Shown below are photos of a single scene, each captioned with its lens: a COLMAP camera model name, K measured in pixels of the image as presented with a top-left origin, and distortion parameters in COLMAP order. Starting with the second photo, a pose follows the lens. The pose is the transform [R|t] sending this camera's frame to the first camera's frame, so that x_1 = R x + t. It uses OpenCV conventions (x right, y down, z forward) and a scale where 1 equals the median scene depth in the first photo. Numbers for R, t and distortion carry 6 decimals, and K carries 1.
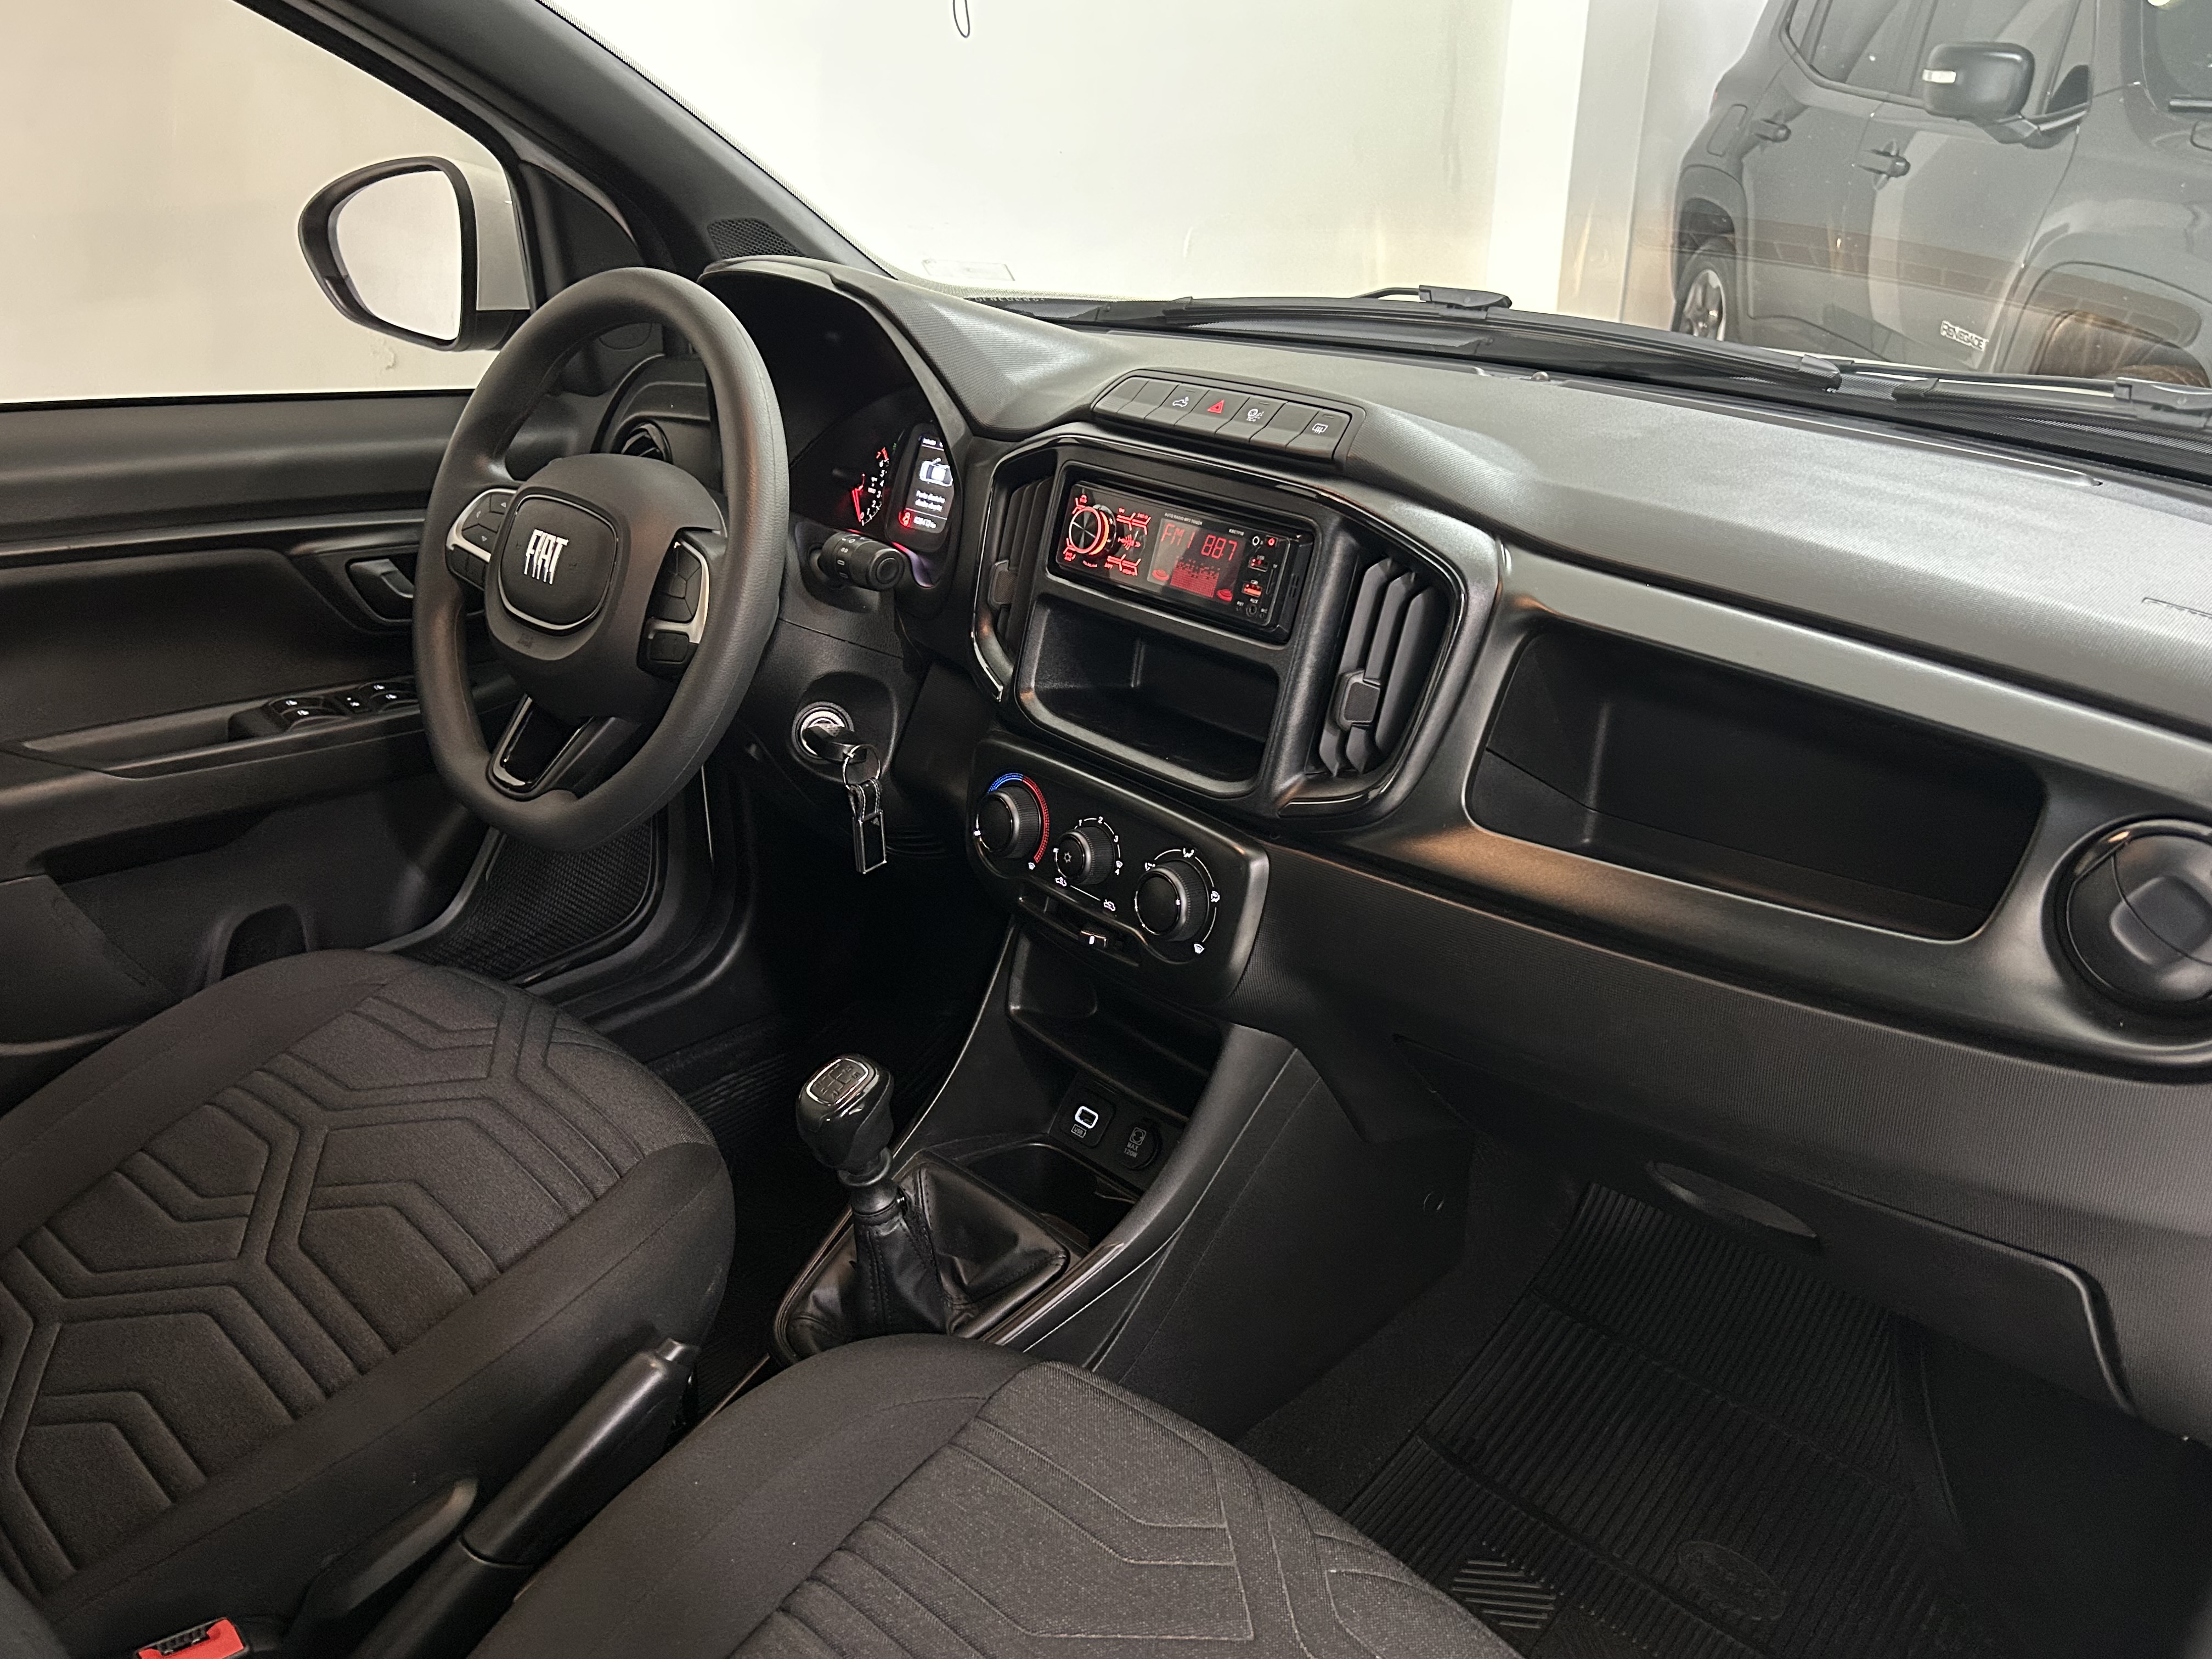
lens RADIAL K [[1670.1, 0, 1103.0], [0, 1670.1, 837.6], [0, 0, 1]] dist [0.052404, -0.072631]
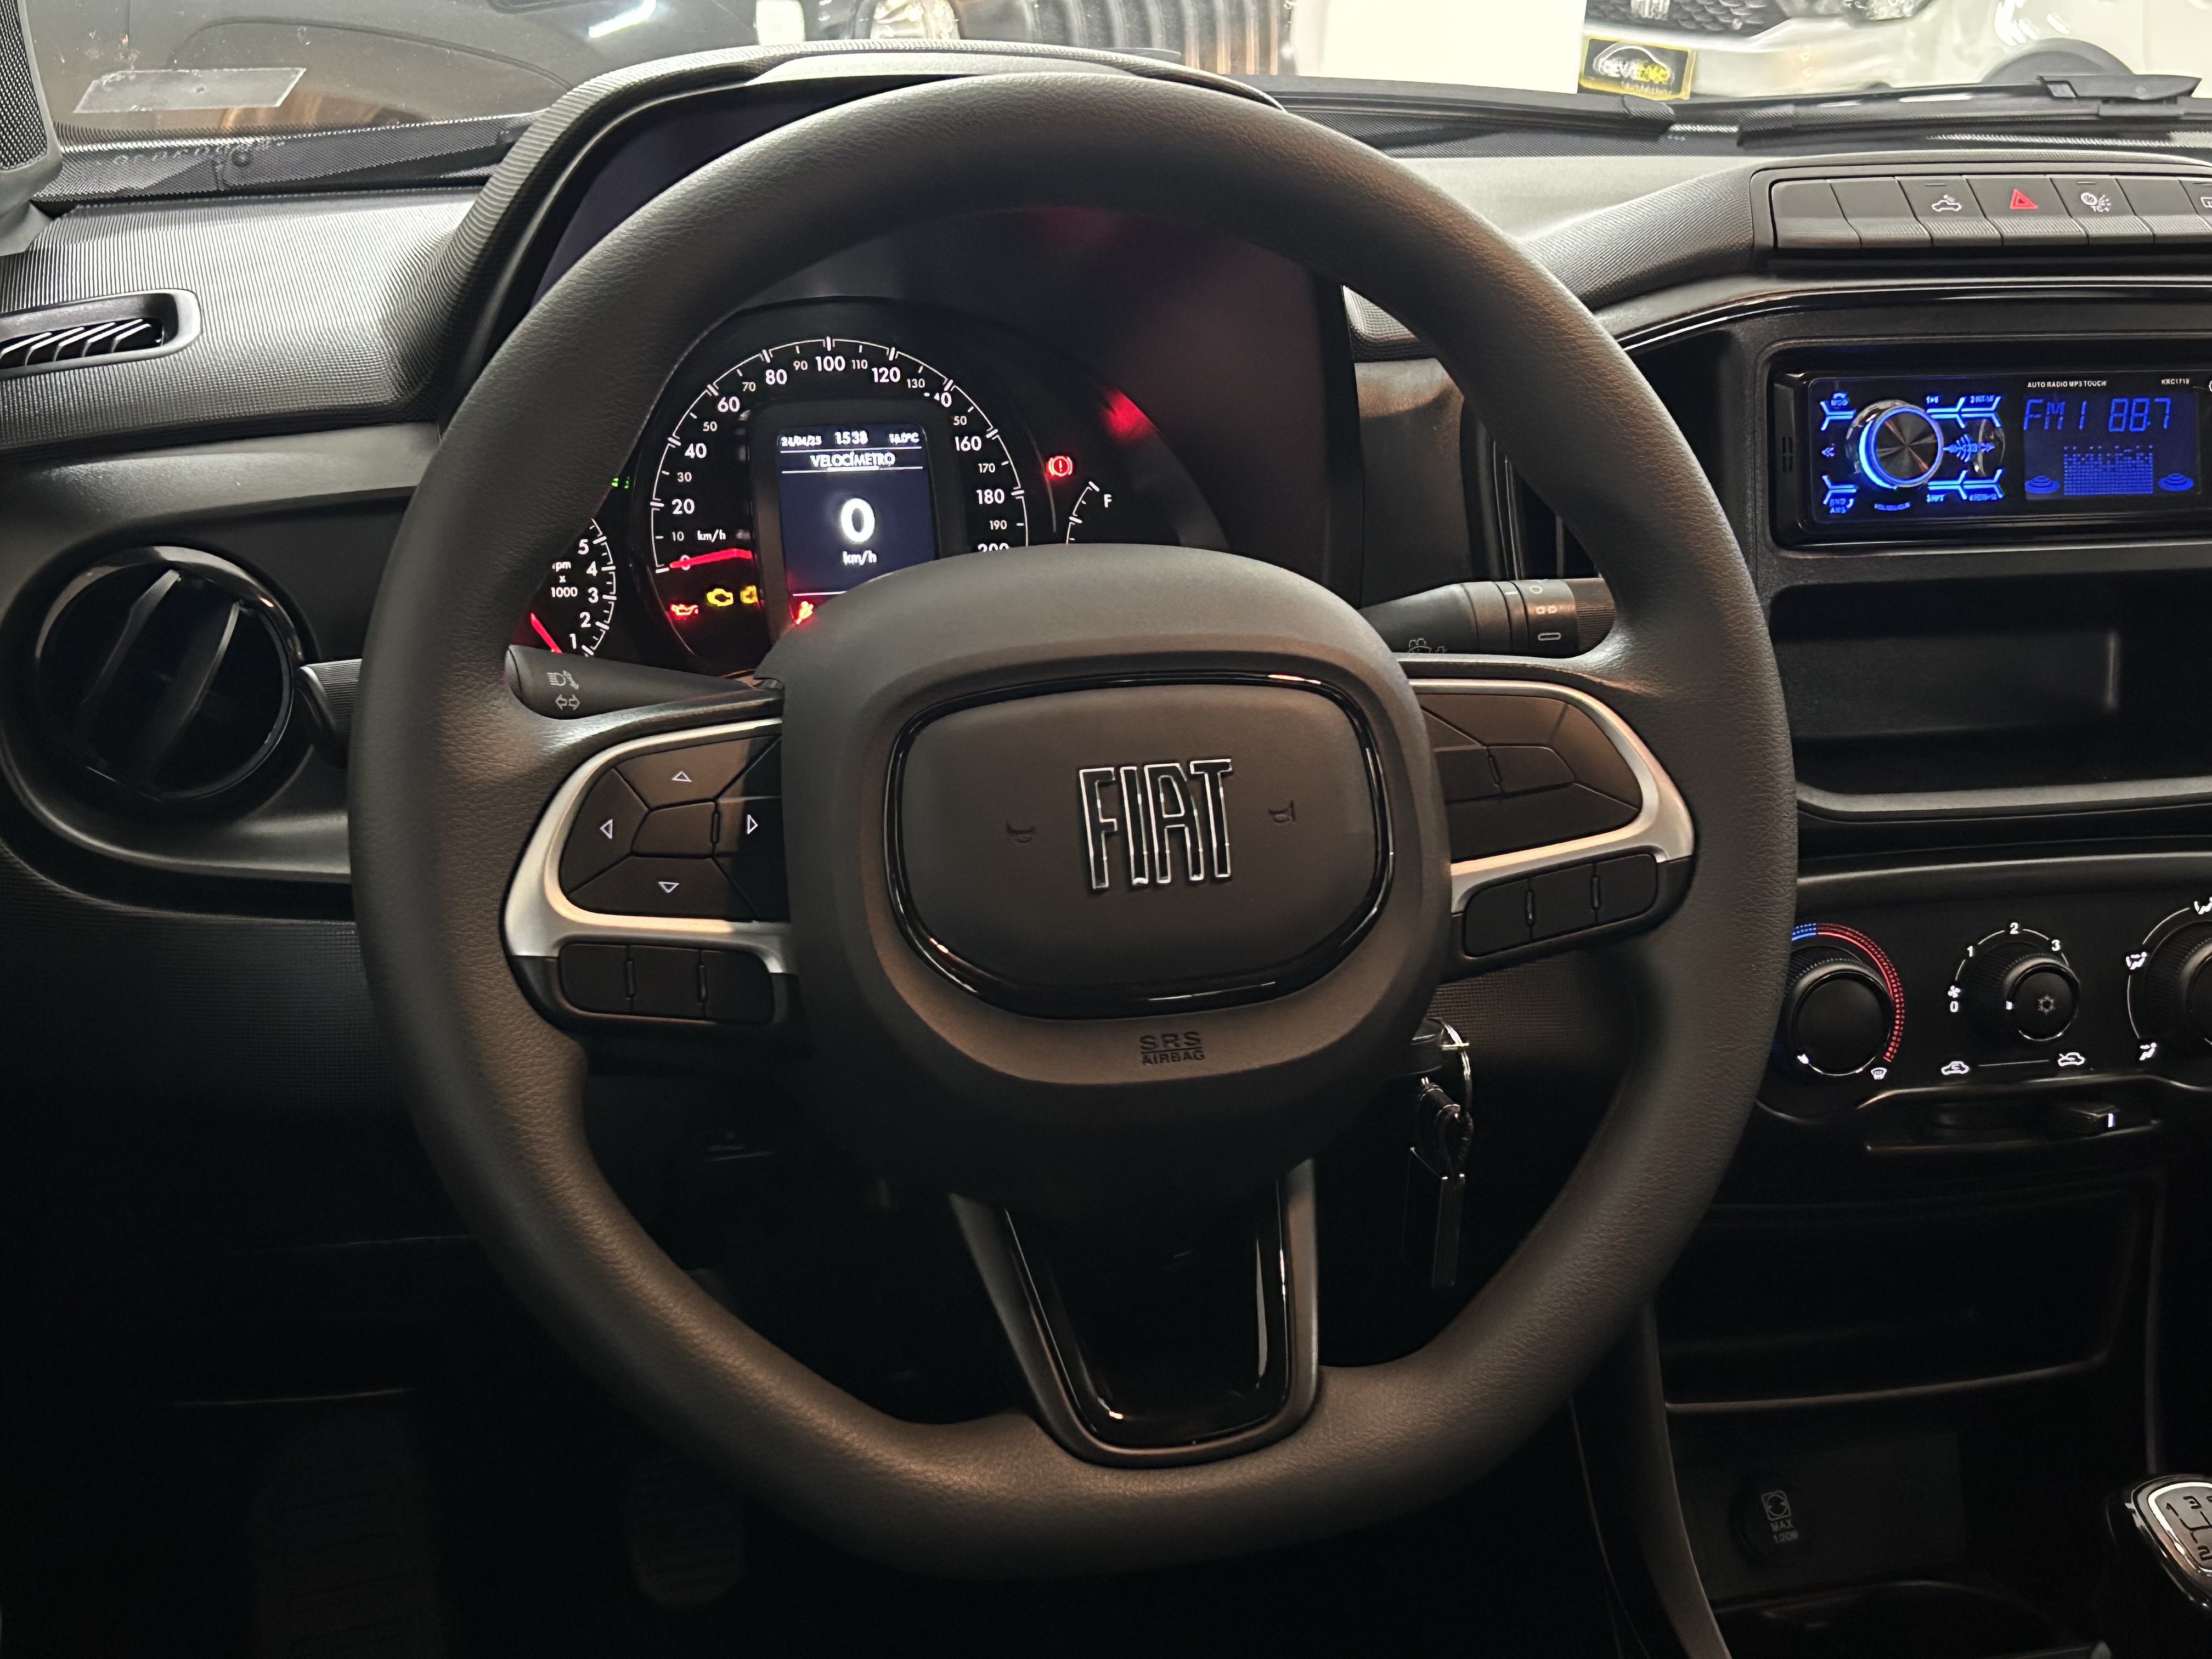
lens RADIAL K [[2737.0, 0, 1085.9], [0, 2737.0, 834.6], [0, 0, 1]] dist [0.214220, -0.714802]
pose [[0.483934, -0.293444, 0.824438, -0.921499], [0.341000, 0.930868, 0.131163, -0.271337], [-0.805932, 0.217659, 0.550543, 0.721047]]
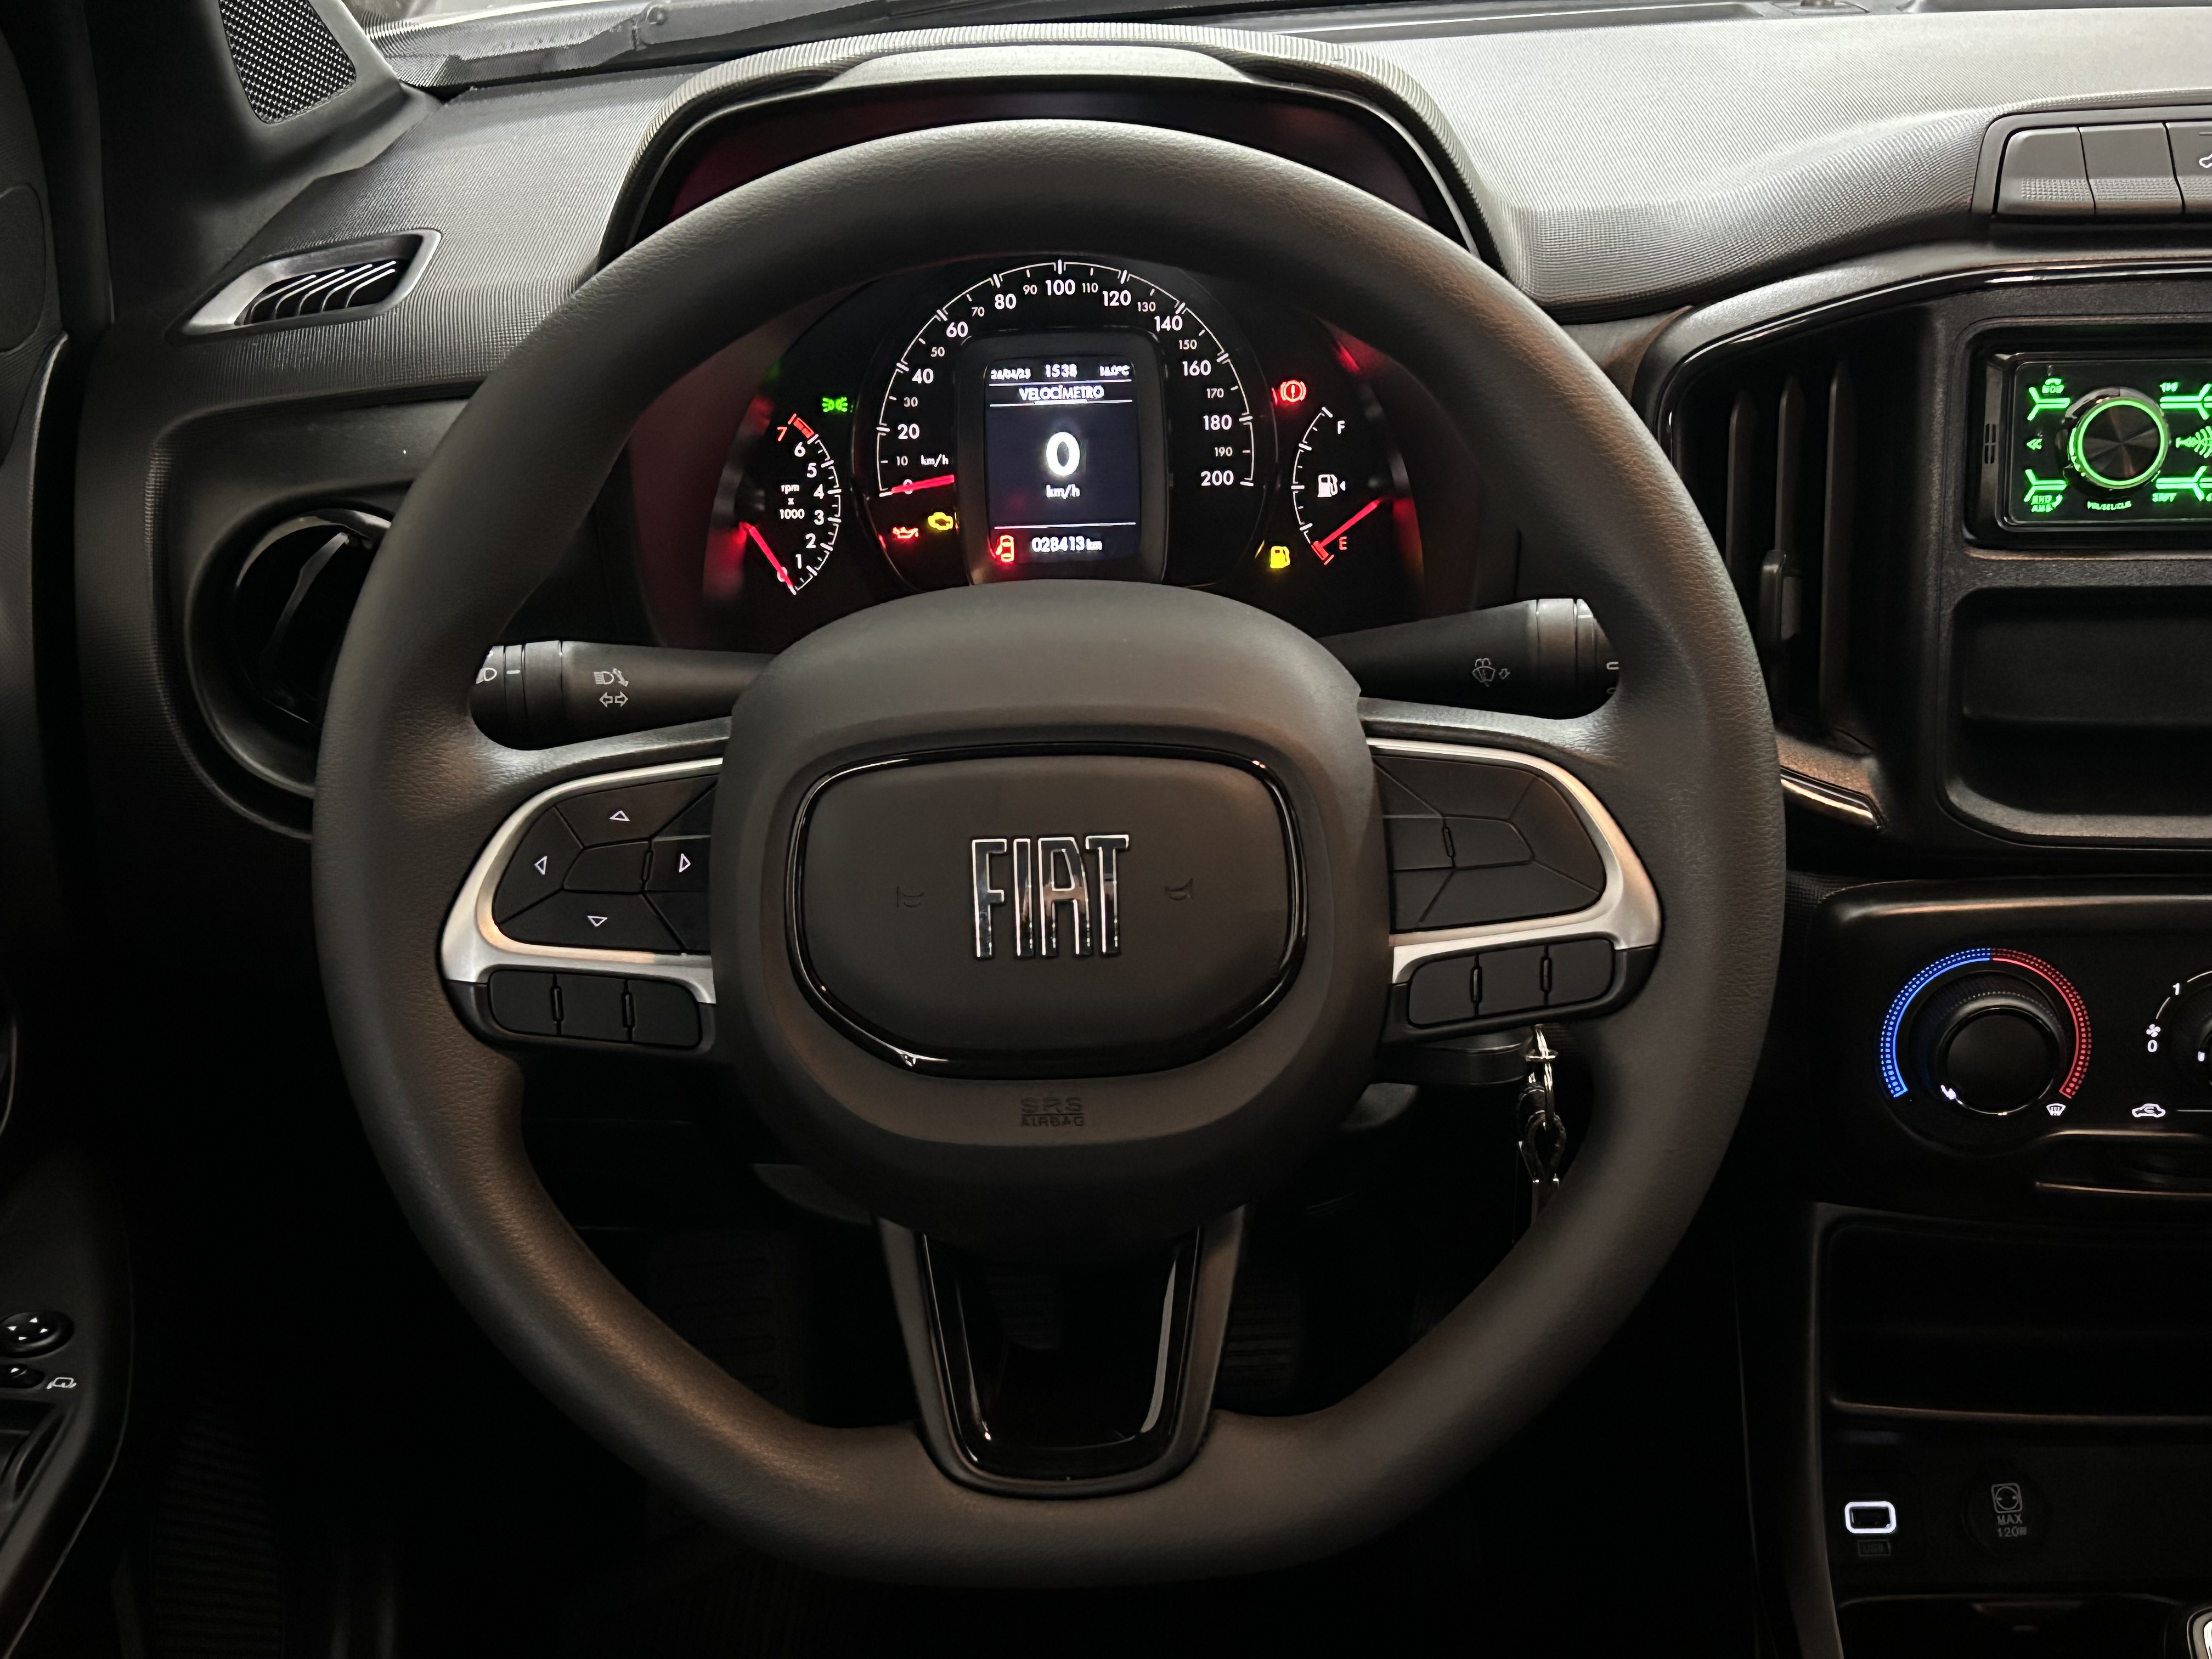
lens RADIAL K [[2742.6, 0, 1105.2], [0, 2742.6, 842.7], [0, 0, 1]] dist [0.208708, -0.672109]
pose [[0.721067, -0.353016, 0.596189, -0.751670], [0.325441, 0.932205, 0.158370, -0.296225], [-0.611678, 0.079829, 0.787069, 0.525670]]
